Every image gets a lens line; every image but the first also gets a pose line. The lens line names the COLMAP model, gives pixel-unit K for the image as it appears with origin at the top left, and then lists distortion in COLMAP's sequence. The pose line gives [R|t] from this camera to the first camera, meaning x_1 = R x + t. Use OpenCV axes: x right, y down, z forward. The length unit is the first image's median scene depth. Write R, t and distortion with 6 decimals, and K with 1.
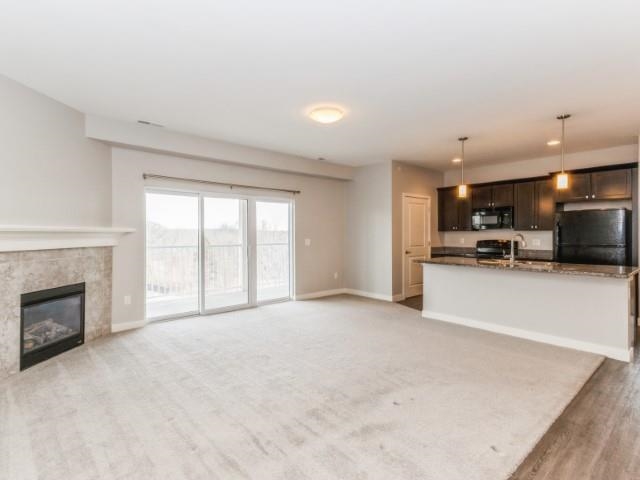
lens RADIAL K [[337.8, 0, 317.3], [0, 337.8, 236.6], [0, 0, 1]] dist [0.023504, 0.000269]
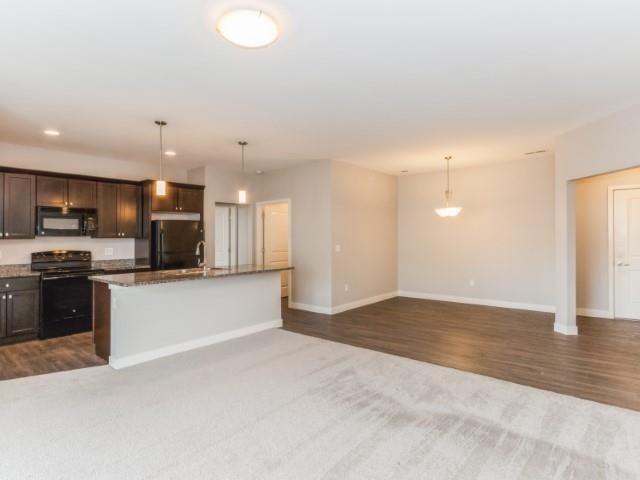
lens RADIAL K [[359.7, 0, 320.0], [0, 359.7, 240.0], [0, 0, 1]] dist [-0.000081, -0.001095]
pose [[-0.123231, -0.001317, 0.992377, -0.496263], [0.022213, 0.999745, 0.004085, -0.007561], [-0.992129, 0.022547, -0.123170, 0.790708]]
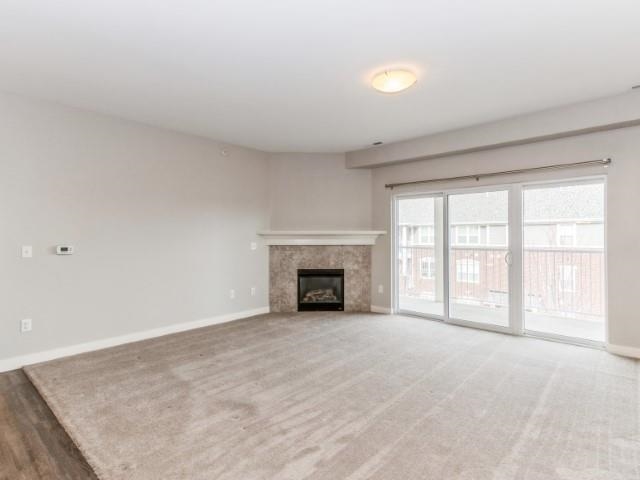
lens RADIAL K [[337.8, 0, 317.3], [0, 337.8, 236.6], [0, 0, 1]] dist [0.023504, 0.000269]
pose [[0.110222, -0.000217, -0.993907, 0.666577], [-0.006190, 0.999980, -0.000905, -0.002181], [0.993888, 0.006252, 0.110219, 0.654591]]
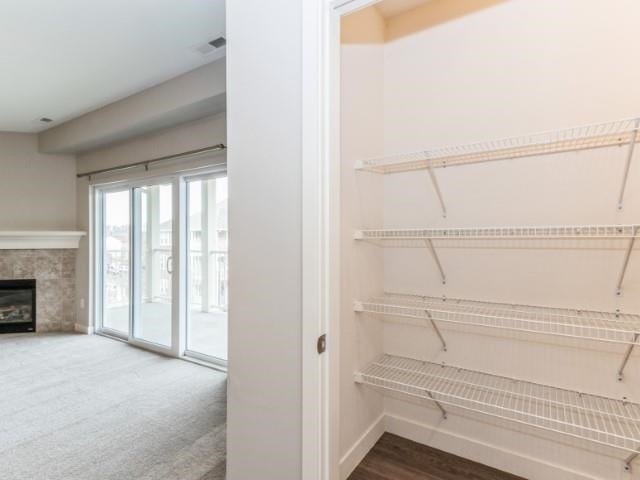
lens RADIAL K [[337.8, 0, 317.3], [0, 337.8, 236.6], [0, 0, 1]] dist [0.023504, 0.000269]
pose [[0.263903, -0.004281, -0.964540, 0.626599], [-0.005298, 0.999969, -0.005888, -0.008020], [0.964535, 0.006664, 0.263872, 1.451678]]
